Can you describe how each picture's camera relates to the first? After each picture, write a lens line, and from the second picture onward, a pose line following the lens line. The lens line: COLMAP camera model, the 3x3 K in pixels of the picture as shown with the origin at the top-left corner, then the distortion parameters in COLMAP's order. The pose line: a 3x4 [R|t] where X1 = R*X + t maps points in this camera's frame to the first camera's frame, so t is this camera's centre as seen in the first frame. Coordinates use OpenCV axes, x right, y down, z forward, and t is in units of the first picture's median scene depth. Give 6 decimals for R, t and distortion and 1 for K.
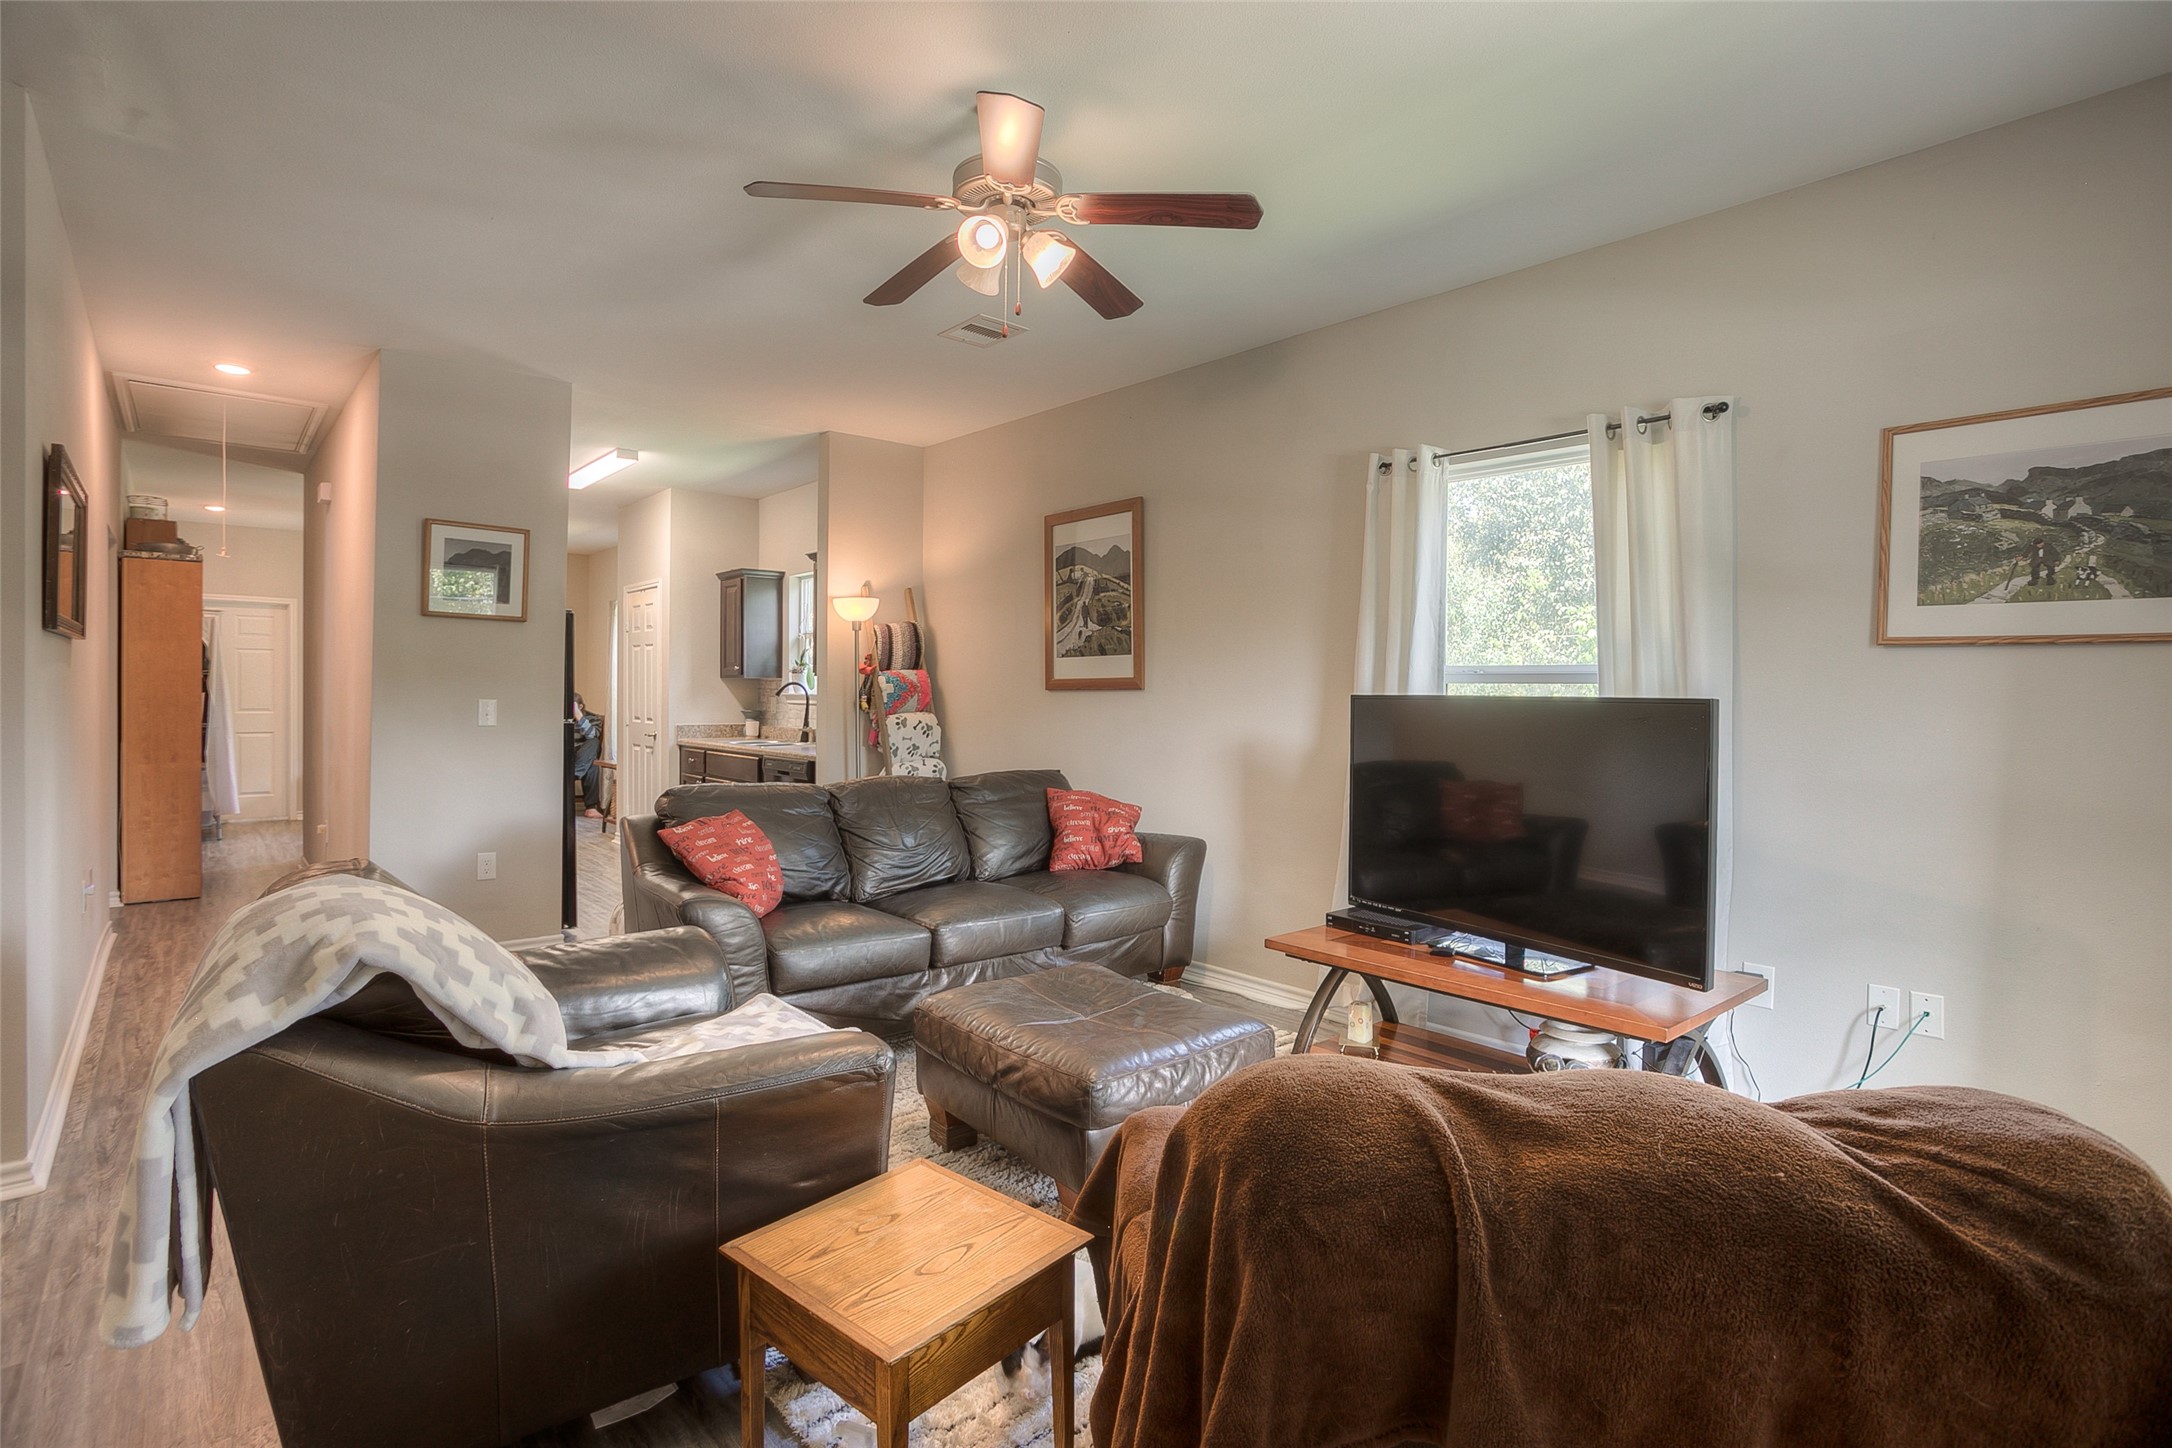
lens RADIAL K [[1117.0, 0, 1101.2], [0, 1117.0, 696.2], [0, 0, 1]] dist [-0.072748, 0.044477]
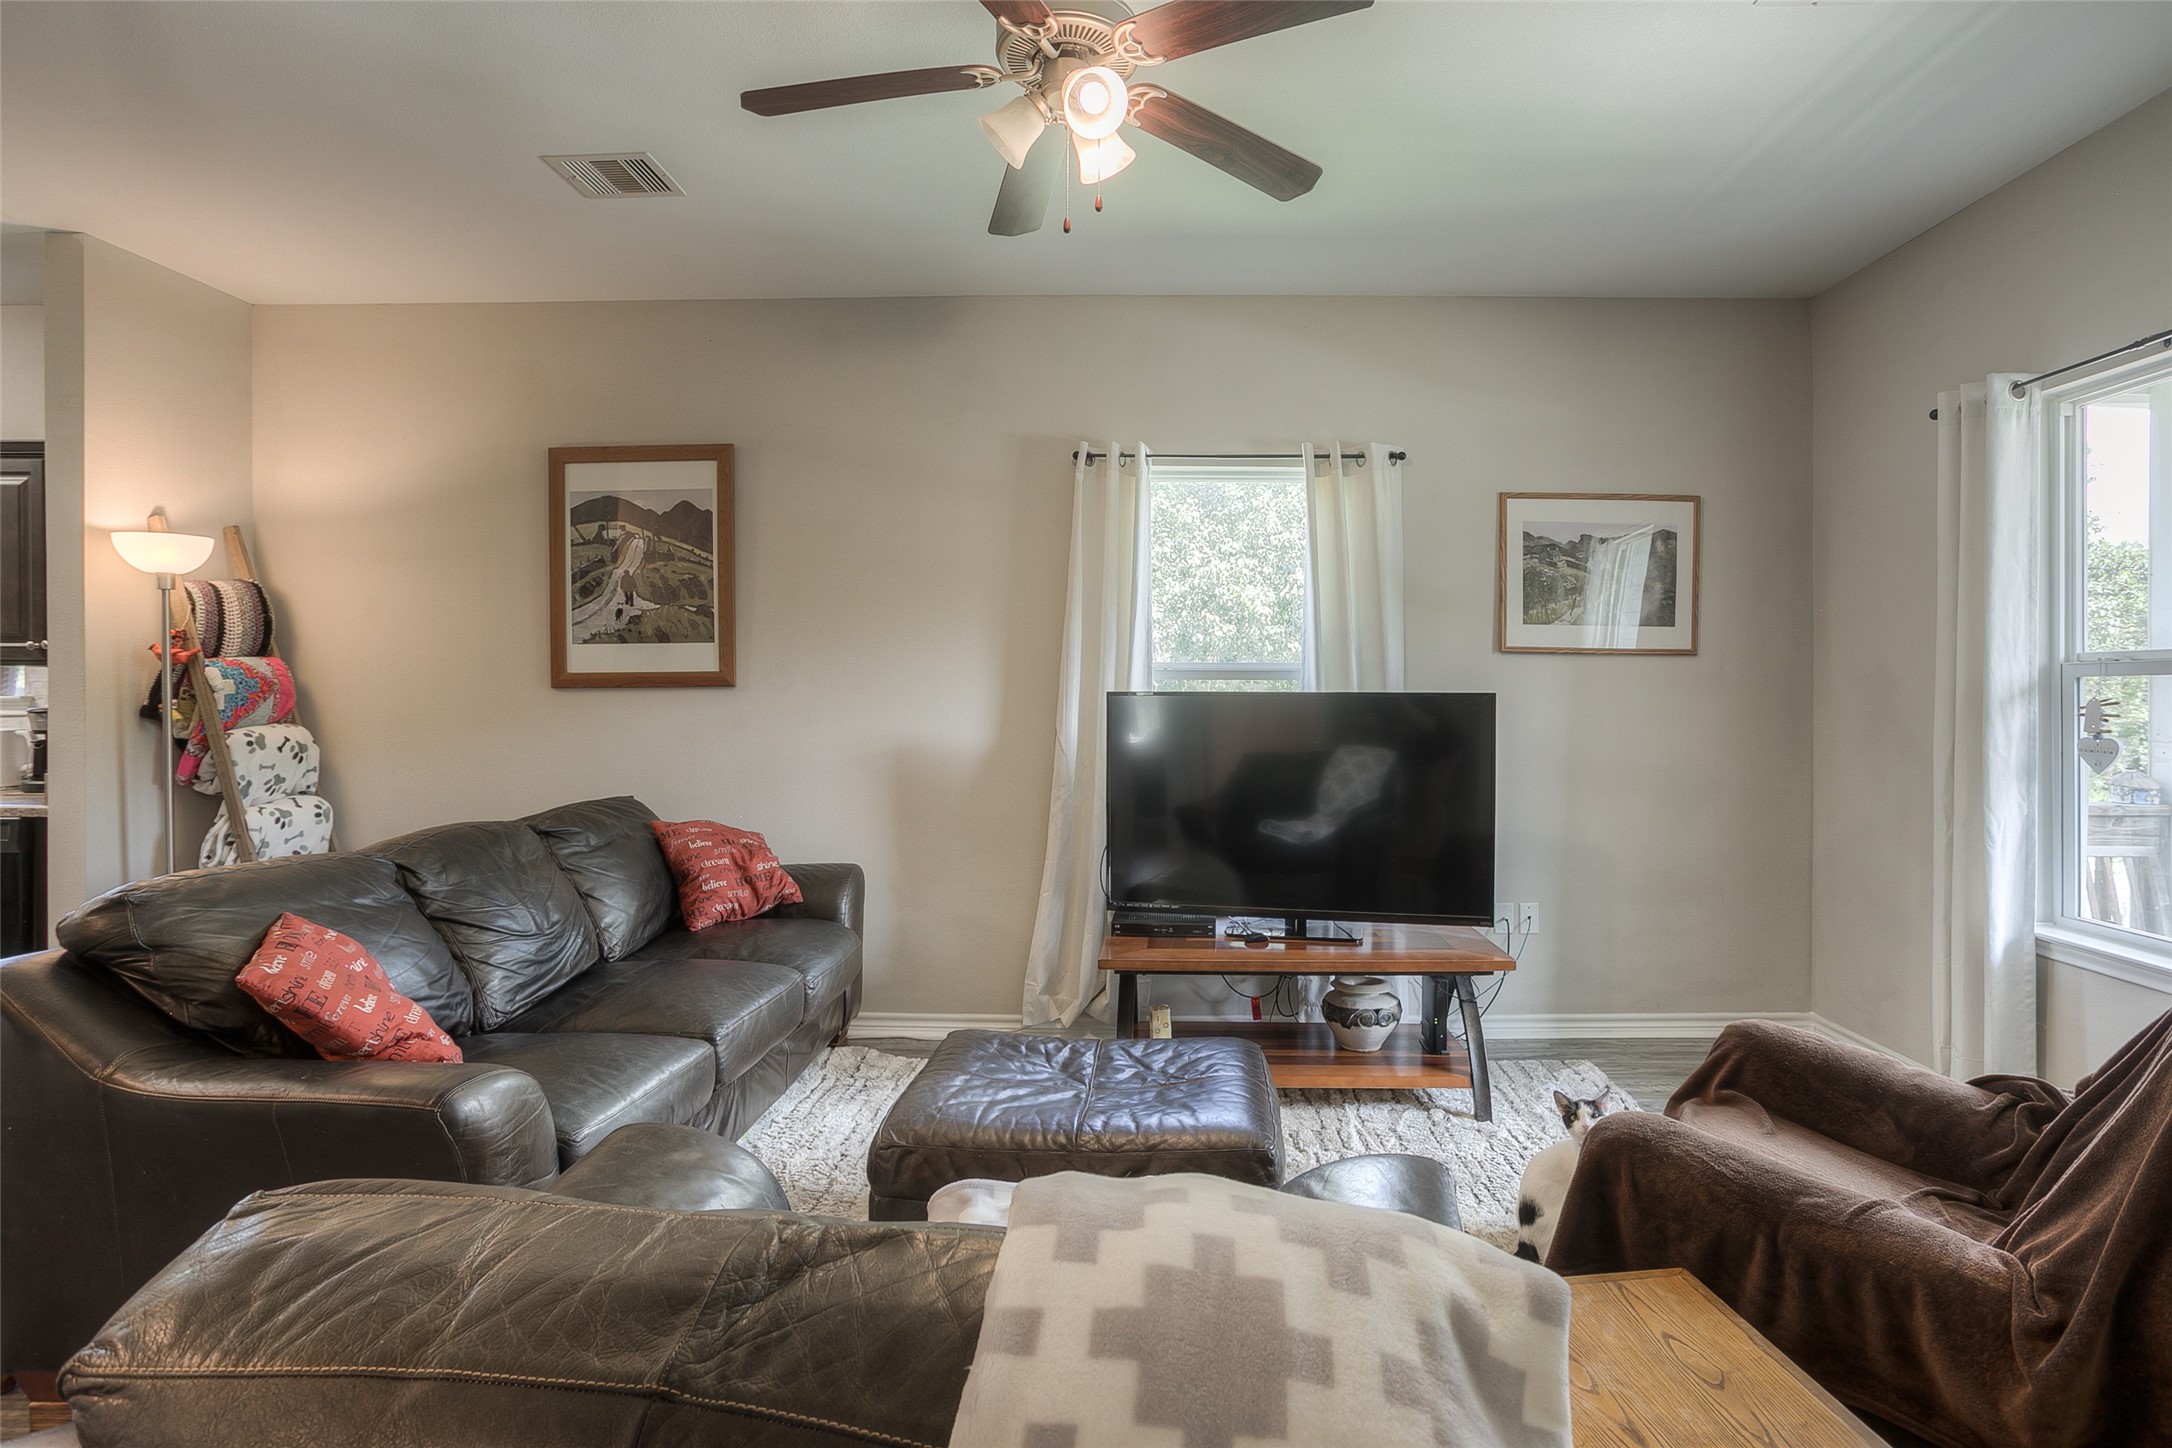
lens RADIAL K [[1117.0, 0, 1101.2], [0, 1117.0, 696.2], [0, 0, 1]] dist [-0.072748, 0.044477]
pose [[0.649686, -0.012248, 0.760104, -0.376121], [0.006827, 0.999924, 0.010278, -0.005398], [-0.760172, -0.001488, 0.649720, 0.277131]]
